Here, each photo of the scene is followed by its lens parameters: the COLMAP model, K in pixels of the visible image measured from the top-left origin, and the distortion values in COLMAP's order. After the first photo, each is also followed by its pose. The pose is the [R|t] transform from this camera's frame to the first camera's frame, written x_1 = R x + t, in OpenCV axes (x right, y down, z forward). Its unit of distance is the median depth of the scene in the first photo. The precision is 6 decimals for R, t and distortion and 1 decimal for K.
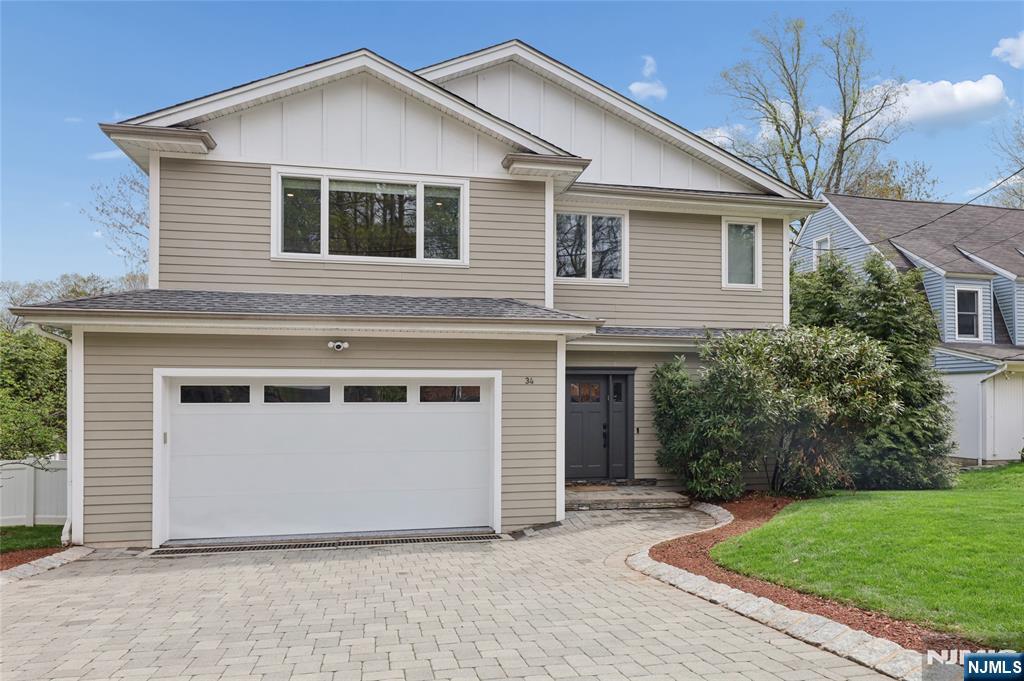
lens RADIAL K [[681.4, 0, 512.1], [0, 681.4, 395.5], [0, 0, 1]] dist [0.000773, -0.001584]
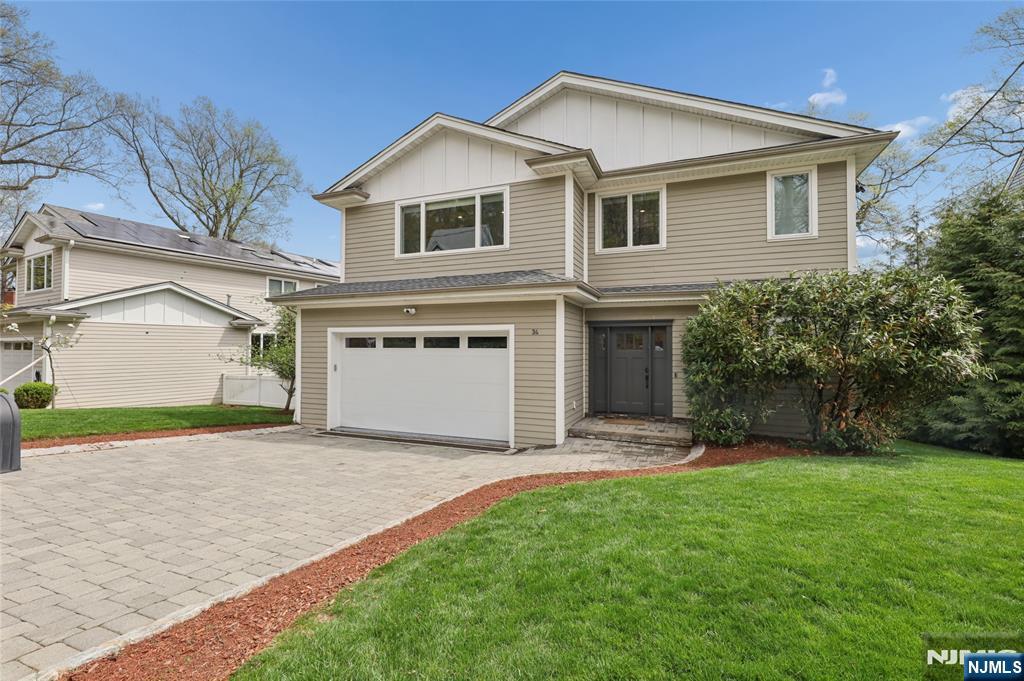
lens RADIAL K [[447.2, 0, 512.0], [0, 447.2, 340.5], [0, 0, 1]] dist [0.001360, -0.000053]
pose [[0.827436, -0.003502, -0.561550, 0.447273], [-0.002742, 0.999943, -0.010278, 0.002696], [0.561554, 0.010044, 0.827379, 0.268225]]
